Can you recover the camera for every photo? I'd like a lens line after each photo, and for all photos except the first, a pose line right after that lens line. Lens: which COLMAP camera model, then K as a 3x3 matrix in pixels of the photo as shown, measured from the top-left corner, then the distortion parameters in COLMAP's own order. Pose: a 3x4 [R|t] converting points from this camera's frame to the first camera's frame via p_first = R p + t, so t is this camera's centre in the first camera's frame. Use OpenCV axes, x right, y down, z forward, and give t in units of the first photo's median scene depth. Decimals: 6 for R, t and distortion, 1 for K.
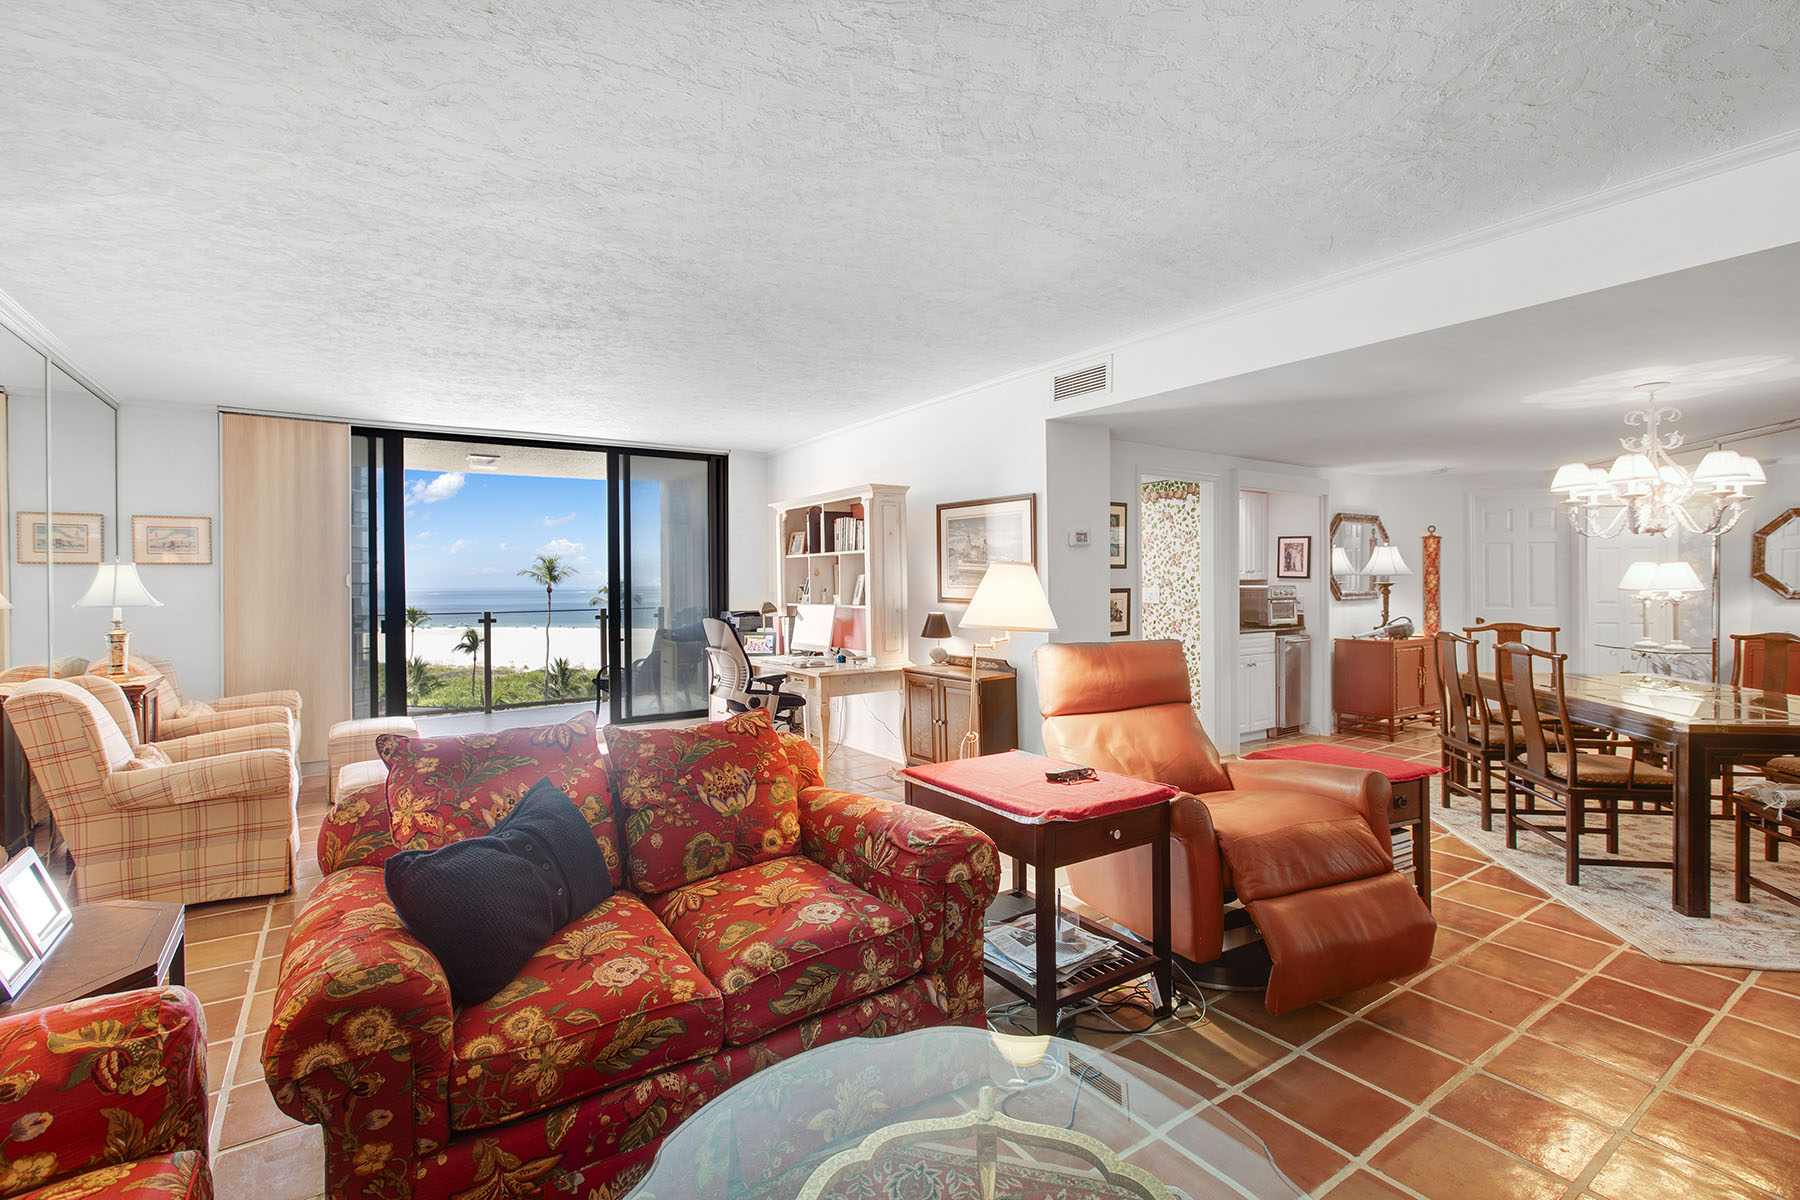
lens RADIAL K [[808.5, 0, 900.7], [0, 808.5, 591.2], [0, 0, 1]] dist [-0.000883, 0.000114]
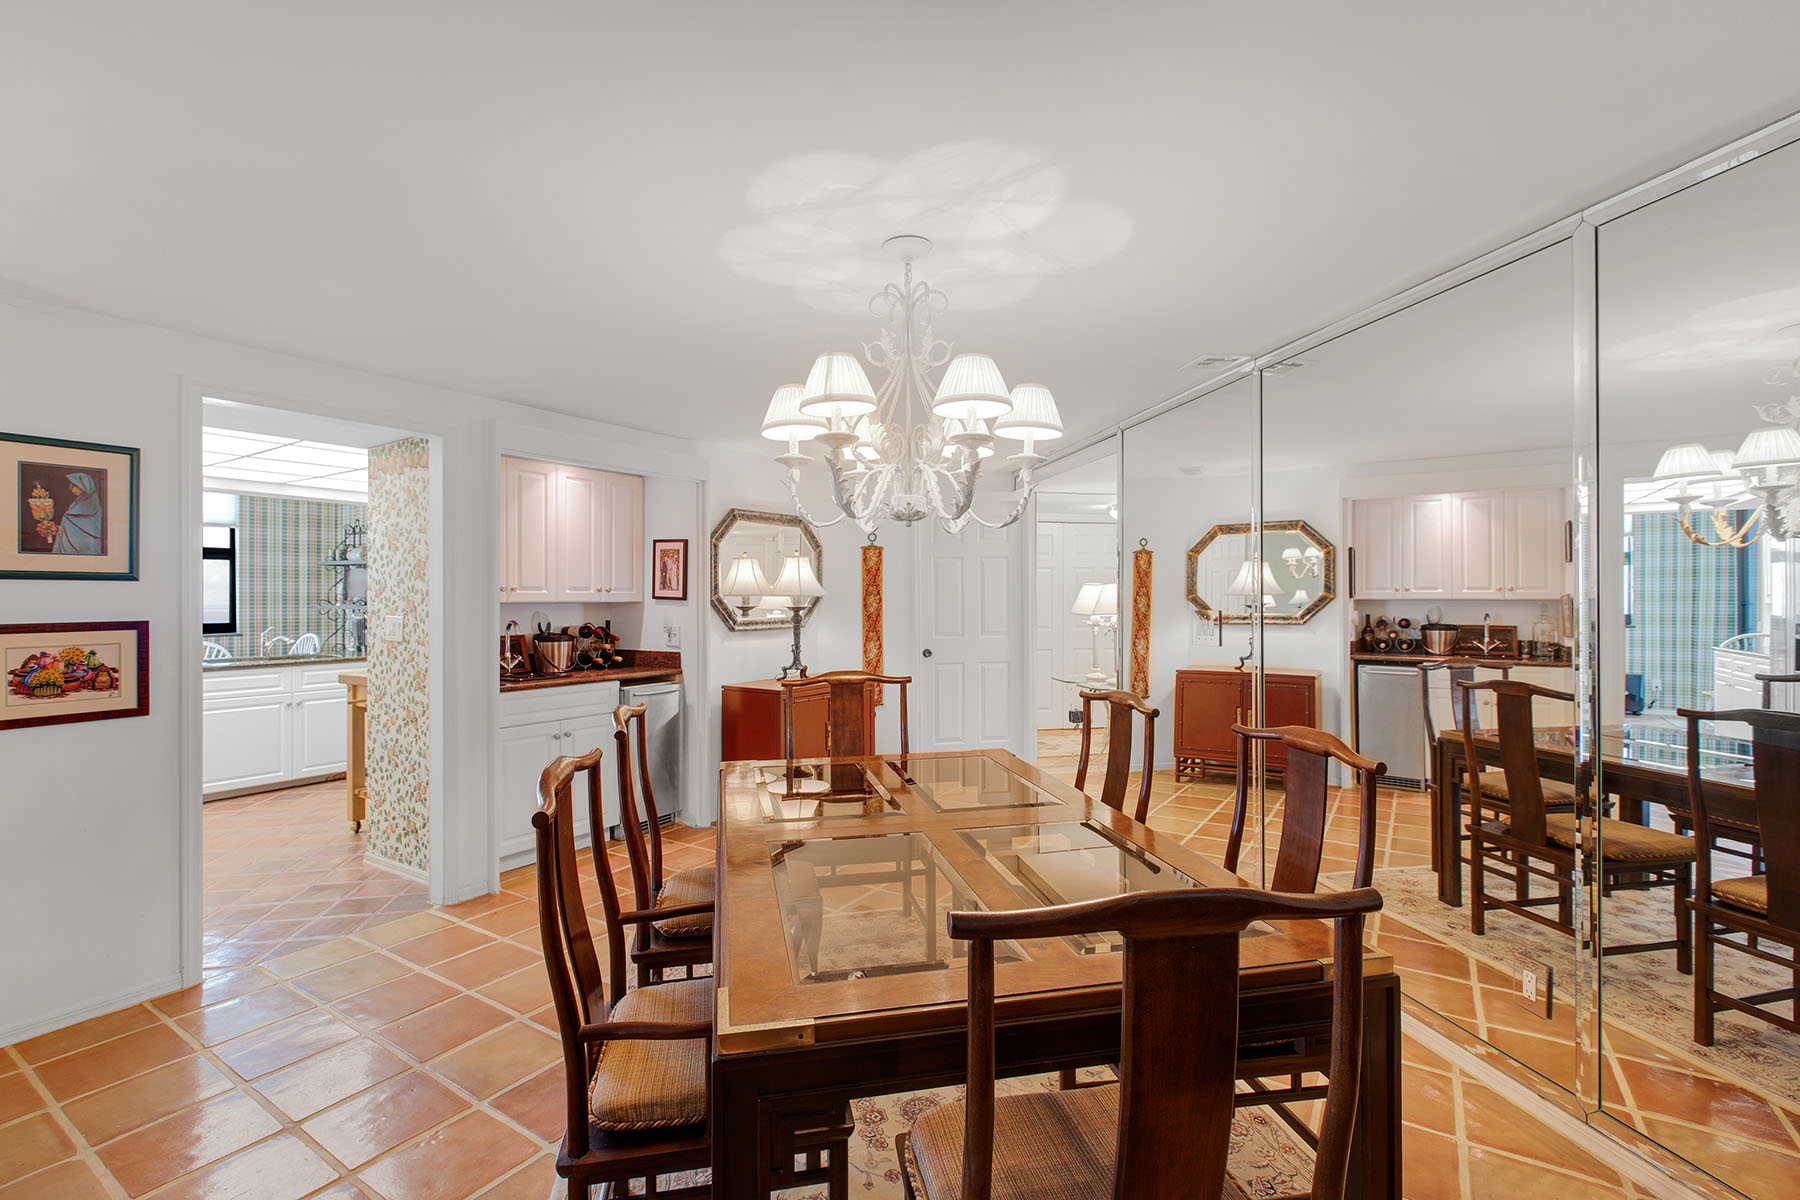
lens RADIAL K [[808.5, 0, 897.1], [0, 808.5, 603.7], [0, 0, 1]] dist [-0.000883, 0.000114]
pose [[0.923270, 0.000892, 0.384150, 0.404926], [0.001829, 0.999976, -0.006716, -0.007767], [-0.384146, 0.006903, 0.923246, 0.286942]]
